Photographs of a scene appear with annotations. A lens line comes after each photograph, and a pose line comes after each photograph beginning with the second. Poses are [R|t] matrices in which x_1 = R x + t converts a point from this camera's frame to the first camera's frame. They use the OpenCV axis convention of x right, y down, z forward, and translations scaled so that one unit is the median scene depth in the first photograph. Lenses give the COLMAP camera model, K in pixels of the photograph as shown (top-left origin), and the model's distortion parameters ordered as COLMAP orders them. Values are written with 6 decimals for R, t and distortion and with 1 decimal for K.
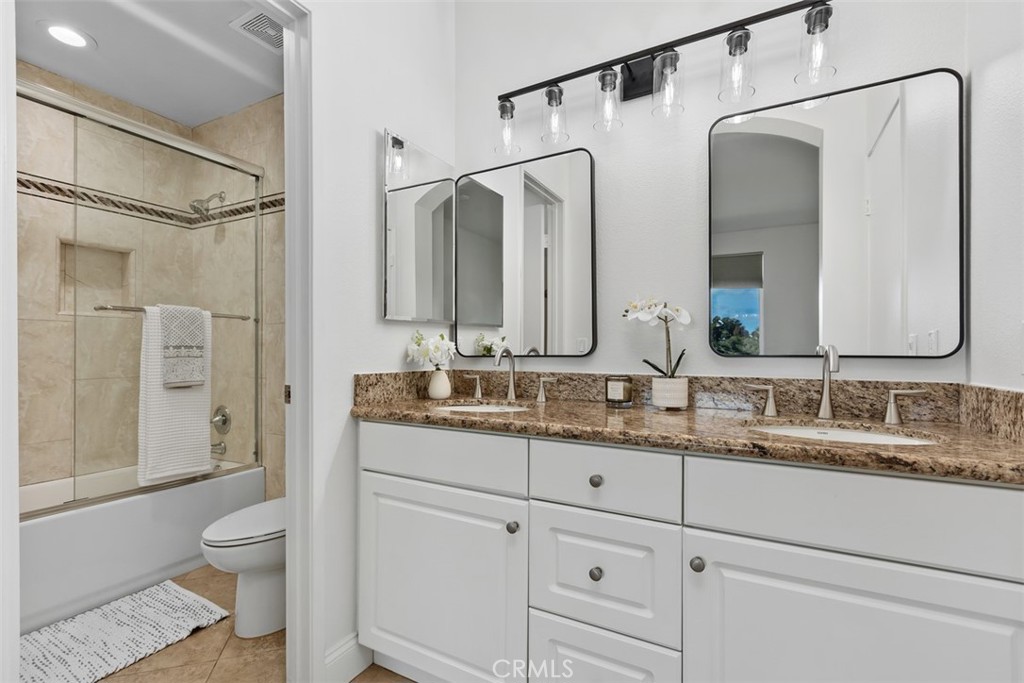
lens RADIAL K [[464.1, 0, 509.0], [0, 464.1, 350.4], [0, 0, 1]] dist [0.029487, 0.000060]
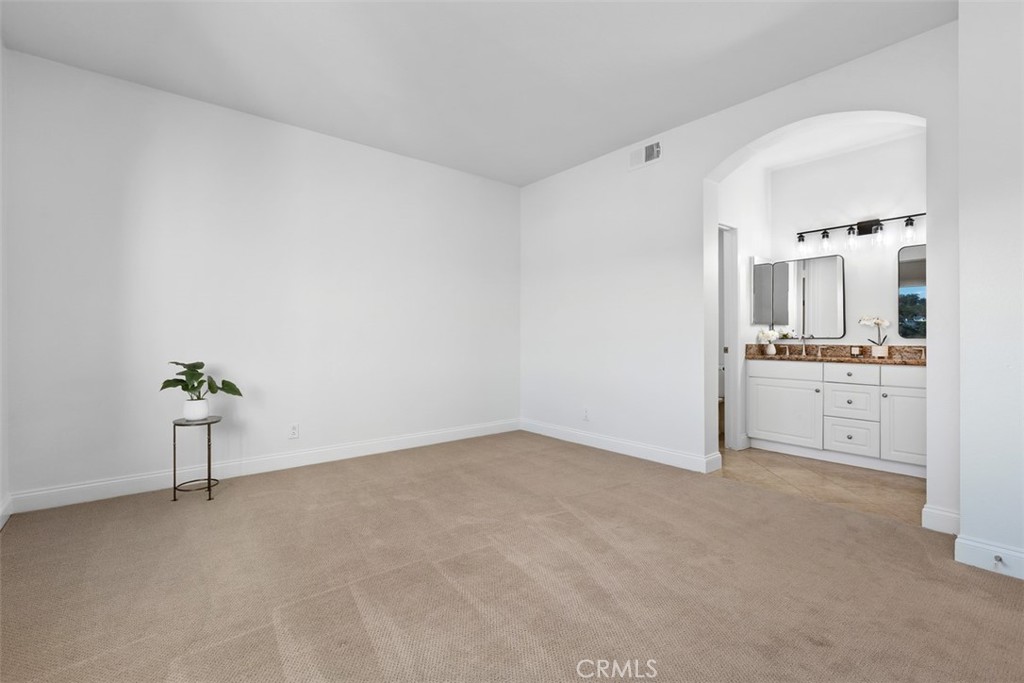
lens RADIAL K [[463.3, 0, 513.7], [0, 463.3, 338.6], [0, 0, 1]] dist [0.001185, 0.000103]
pose [[0.925860, 0.001214, -0.377865, -0.550713], [-0.000153, 0.999996, 0.002838, 0.009819], [0.377867, -0.002569, 0.925856, -2.090300]]
